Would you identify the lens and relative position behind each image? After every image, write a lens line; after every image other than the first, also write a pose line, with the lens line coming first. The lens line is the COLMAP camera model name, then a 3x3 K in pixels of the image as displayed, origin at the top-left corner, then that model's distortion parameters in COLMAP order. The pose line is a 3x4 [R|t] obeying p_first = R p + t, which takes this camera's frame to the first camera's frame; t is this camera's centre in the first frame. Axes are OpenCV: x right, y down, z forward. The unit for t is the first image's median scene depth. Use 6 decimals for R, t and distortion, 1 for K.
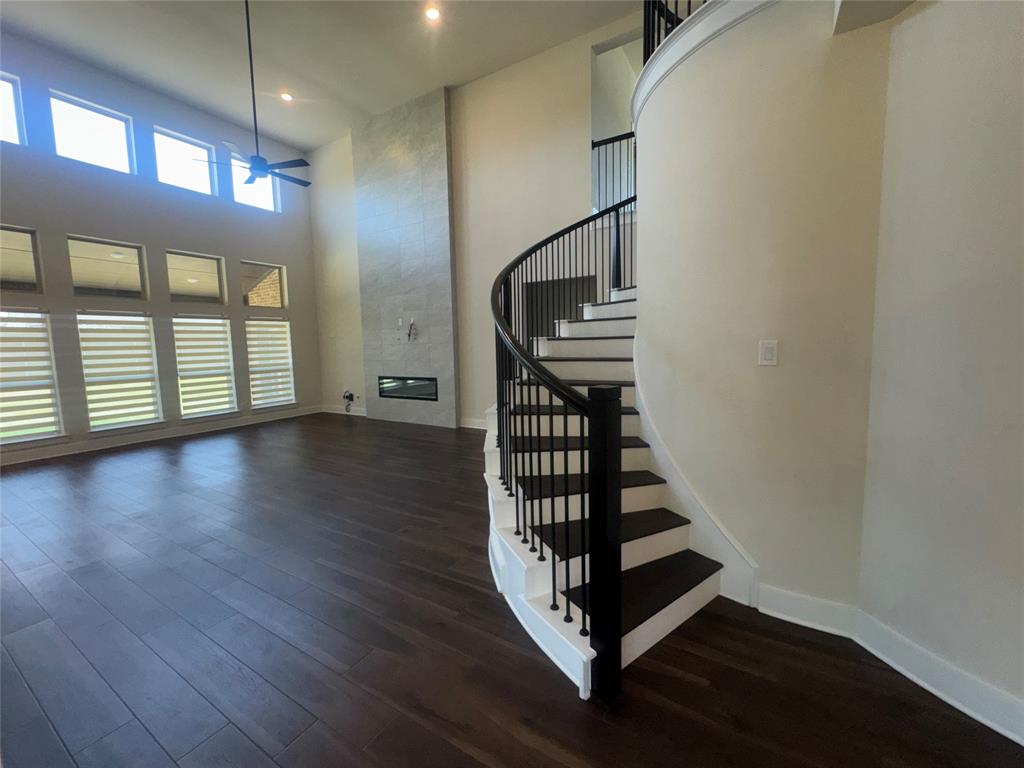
lens RADIAL K [[407.9, 0, 514.1], [0, 407.9, 382.9], [0, 0, 1]] dist [-0.001728, 0.000501]
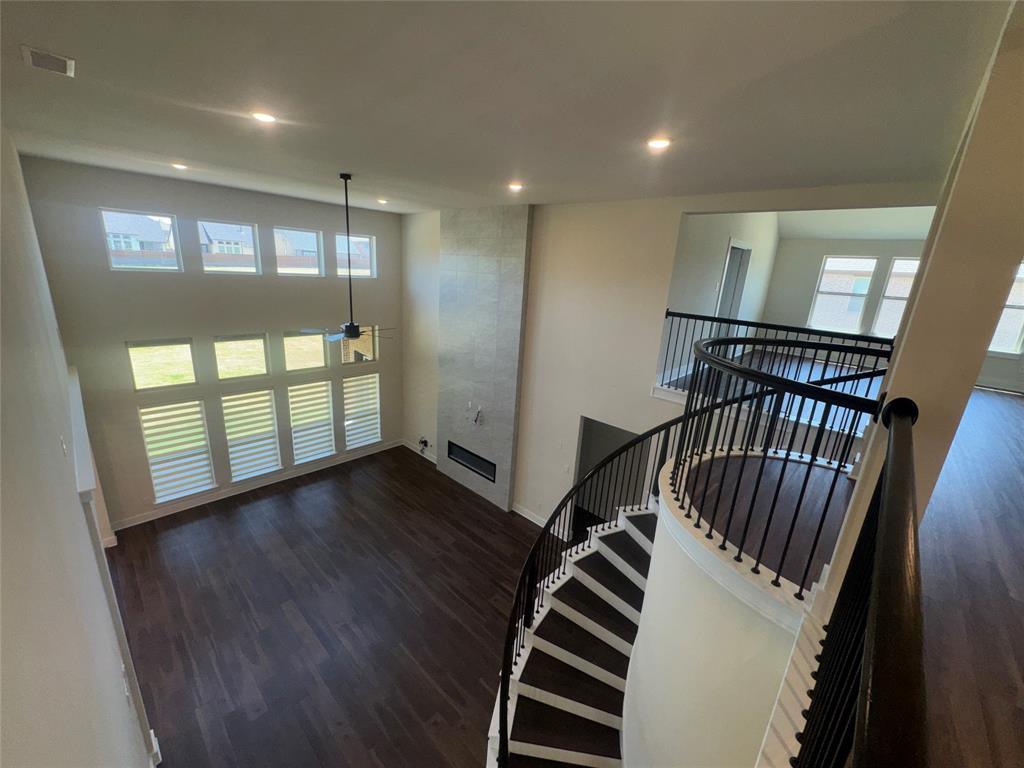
lens RADIAL K [[407.9, 0, 514.9], [0, 407.9, 383.8], [0, 0, 1]] dist [-0.001728, 0.000501]
pose [[0.972871, 0.140888, -0.183501, 0.033327], [-0.106271, 0.976696, 0.186469, -0.432368], [0.205496, -0.161910, 0.965172, -0.024522]]
